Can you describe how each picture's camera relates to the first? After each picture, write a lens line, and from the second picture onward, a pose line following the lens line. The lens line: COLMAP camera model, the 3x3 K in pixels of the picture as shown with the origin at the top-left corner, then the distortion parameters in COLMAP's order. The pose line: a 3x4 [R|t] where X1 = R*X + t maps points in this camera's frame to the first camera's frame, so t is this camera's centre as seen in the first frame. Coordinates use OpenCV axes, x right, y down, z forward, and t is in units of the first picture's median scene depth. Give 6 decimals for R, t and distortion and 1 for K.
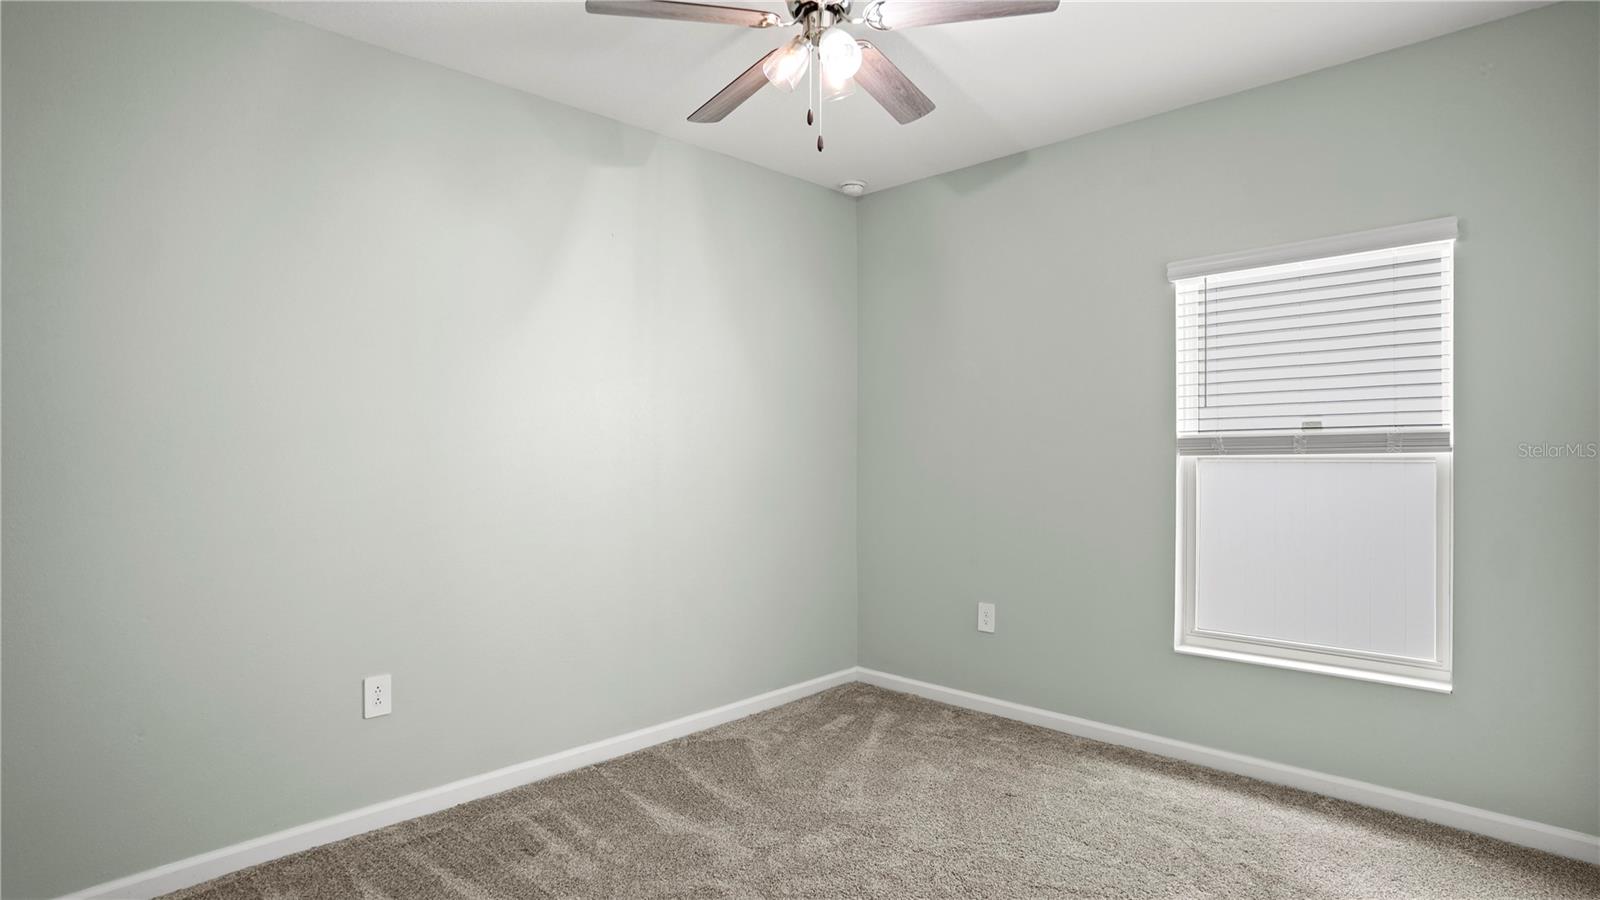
lens RADIAL K [[854.2, 0, 800.0], [0, 854.2, 450.0], [0, 0, 1]] dist [-0.000628, -0.000144]
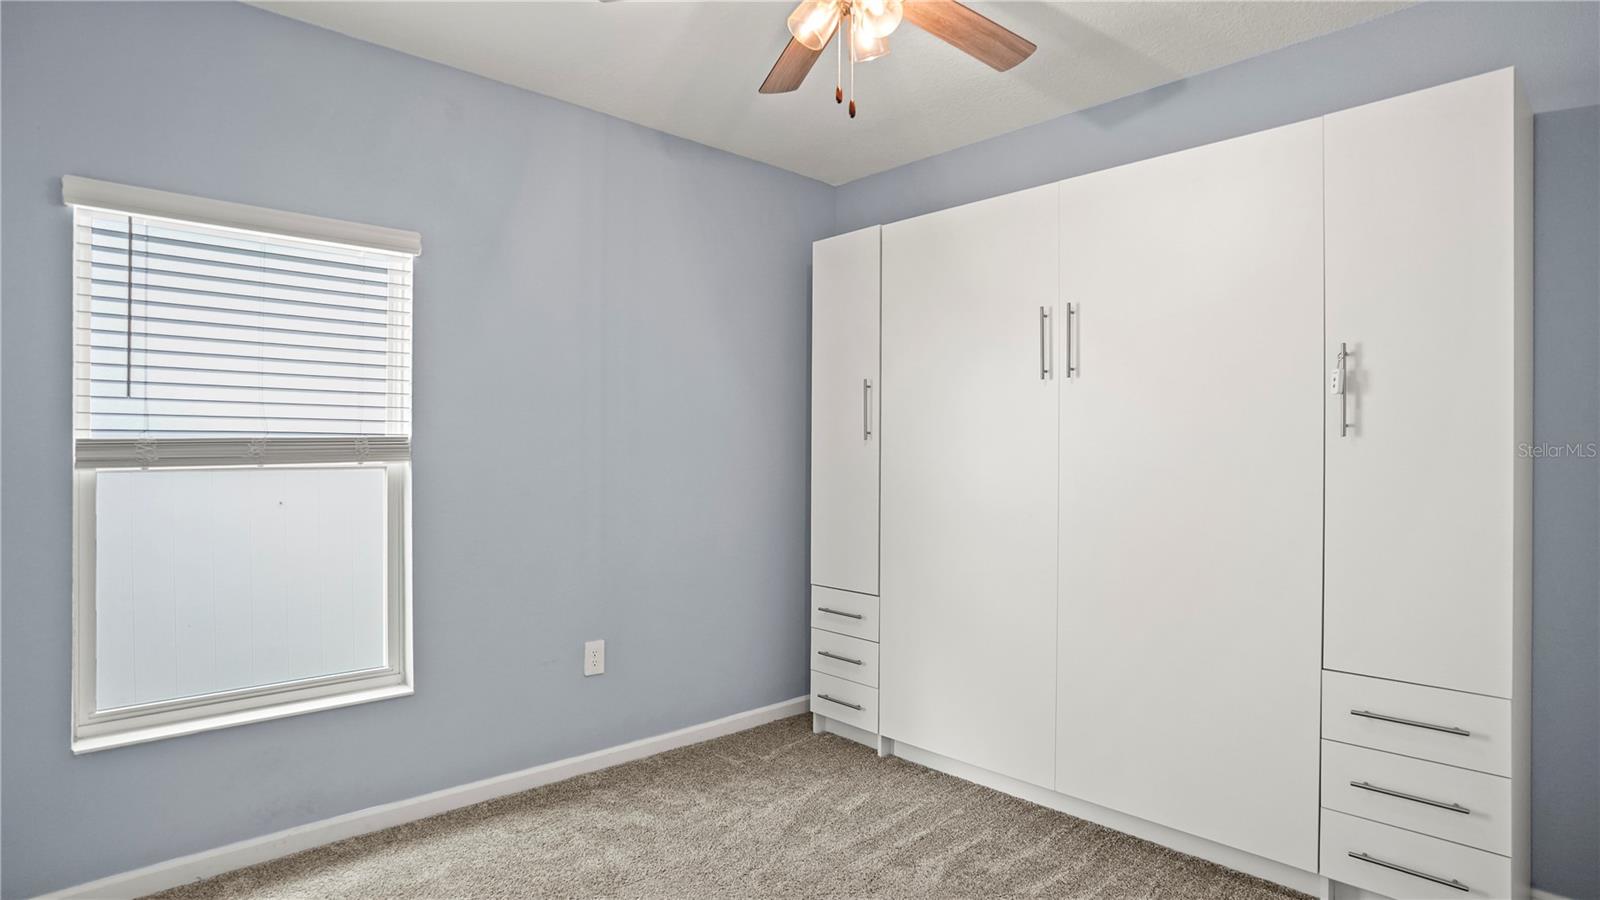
lens RADIAL K [[866.1, 0, 798.2], [0, 866.1, 484.0], [0, 0, 1]] dist [-0.000946, -0.000226]
pose [[0.059733, -0.026387, 0.997866, -0.210991], [-0.004450, 0.999634, 0.026700, -0.000195], [-0.998204, -0.006036, 0.059594, 0.393069]]
